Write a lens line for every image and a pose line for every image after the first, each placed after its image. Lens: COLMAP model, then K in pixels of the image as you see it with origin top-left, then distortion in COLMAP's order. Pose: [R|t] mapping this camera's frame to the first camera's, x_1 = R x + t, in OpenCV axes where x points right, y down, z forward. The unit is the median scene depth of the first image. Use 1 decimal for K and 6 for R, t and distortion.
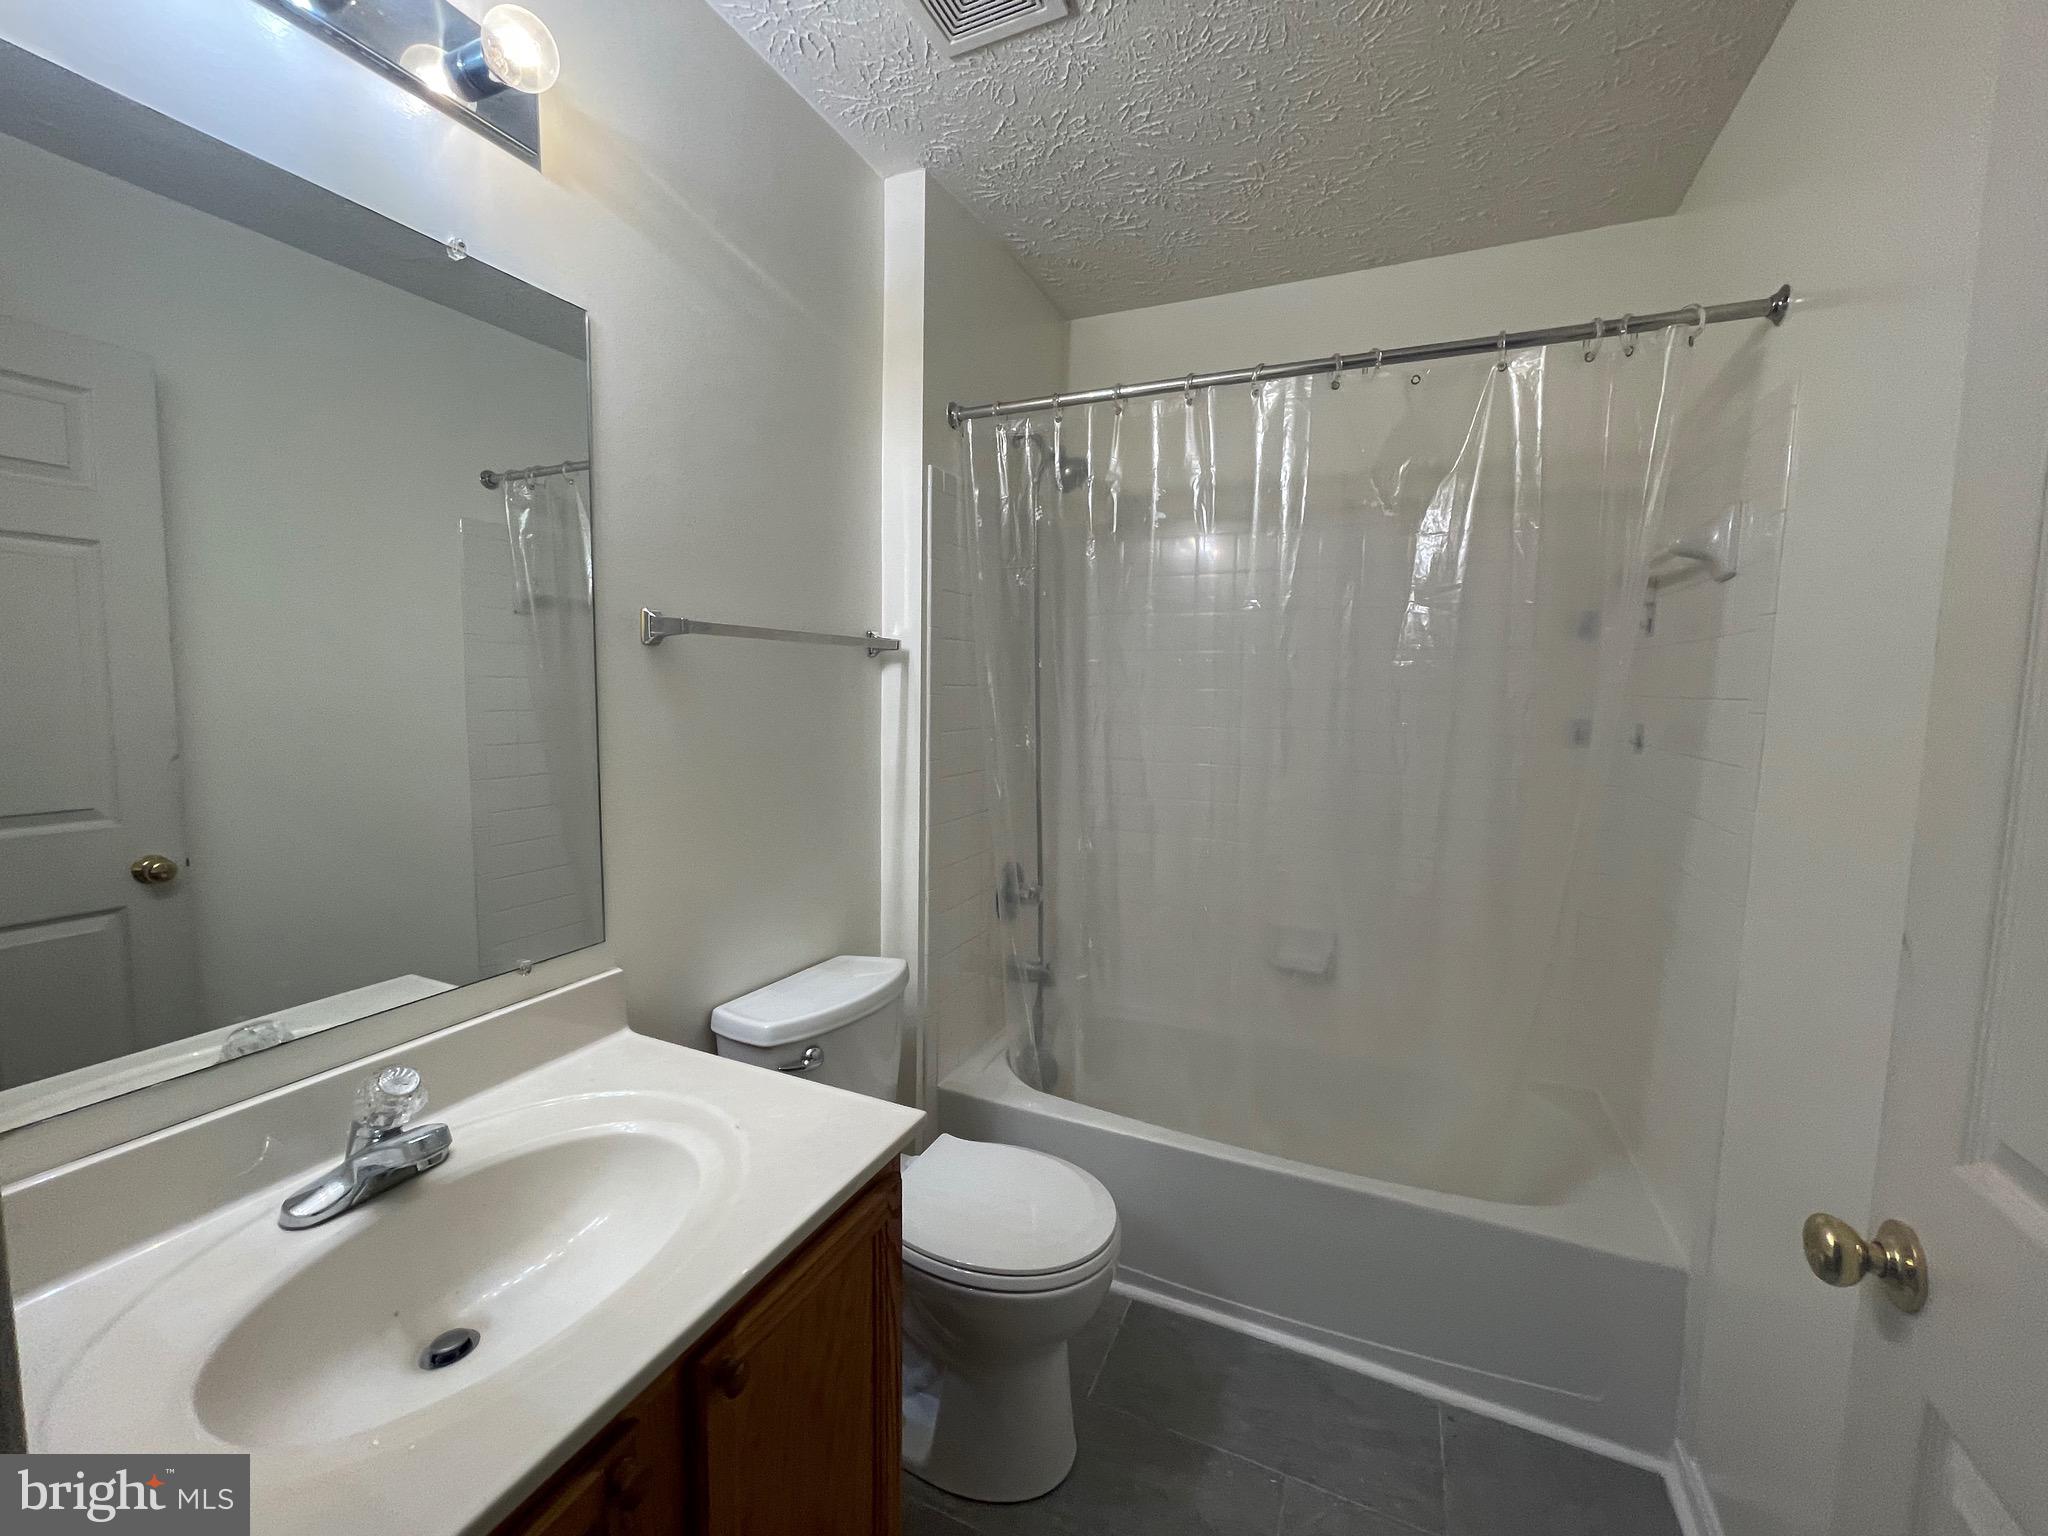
lens RADIAL K [[817.4, 0, 1027.3], [0, 817.4, 763.7], [0, 0, 1]] dist [-0.002222, 0.000596]
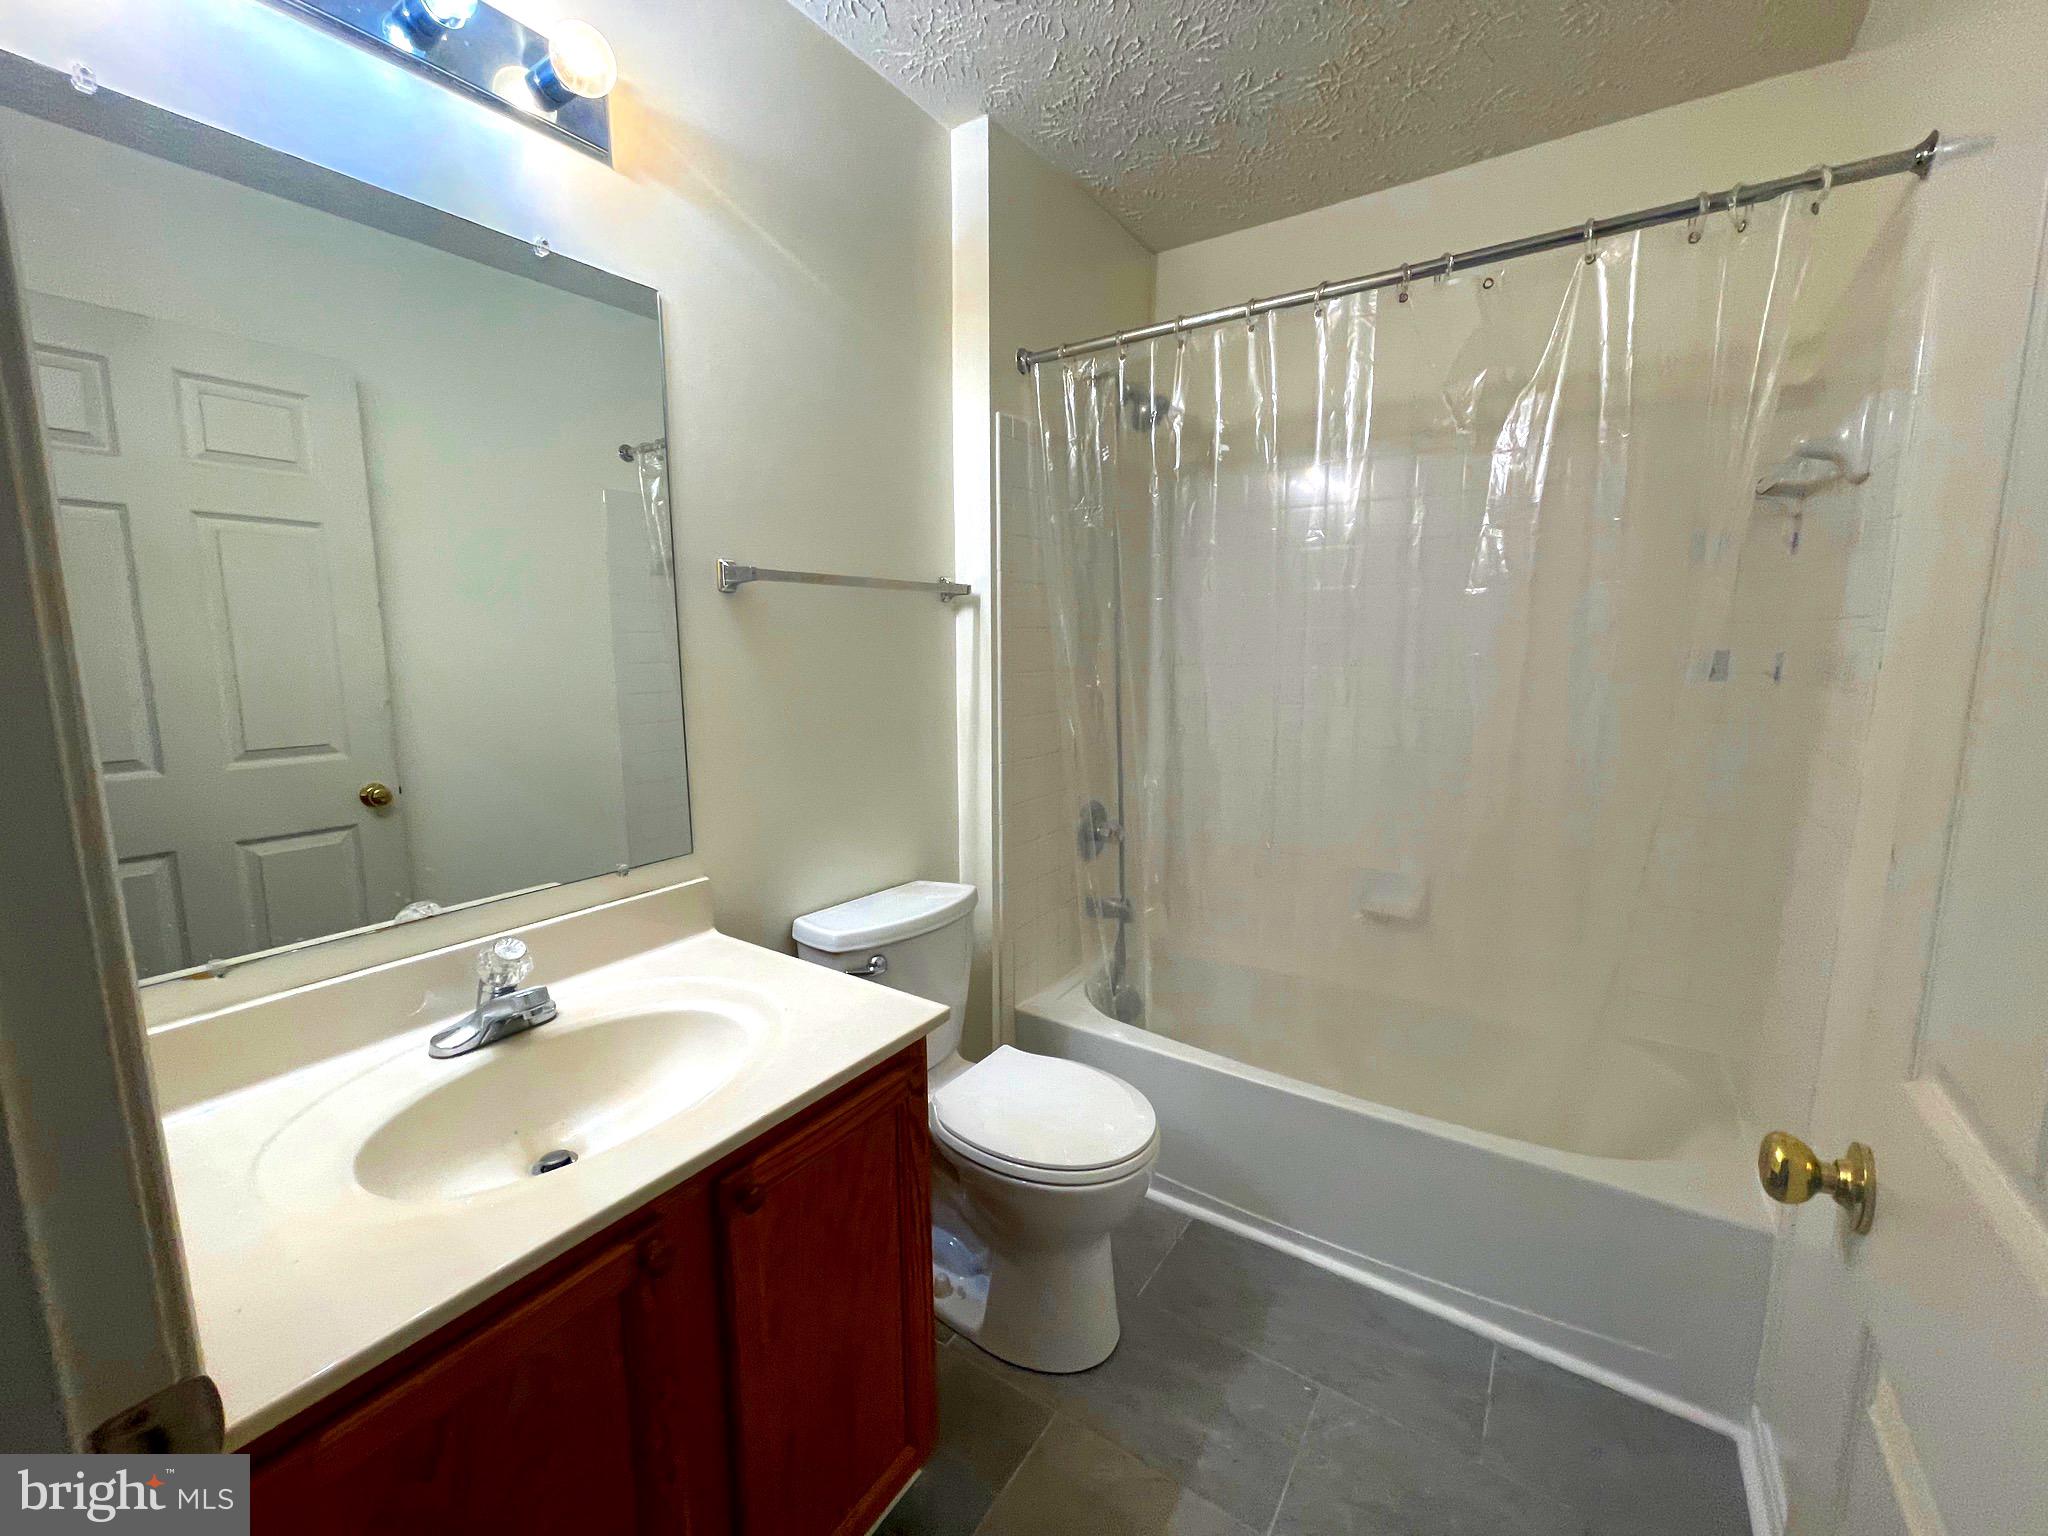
lens RADIAL K [[817.4, 0, 1029.8], [0, 817.4, 762.4], [0, 0, 1]] dist [-0.002222, 0.000596]
pose [[0.985638, 0.004598, -0.168810, 0.118234], [0.004292, 0.998624, 0.052260, 0.026544], [0.168818, -0.052234, 0.984262, -0.037554]]
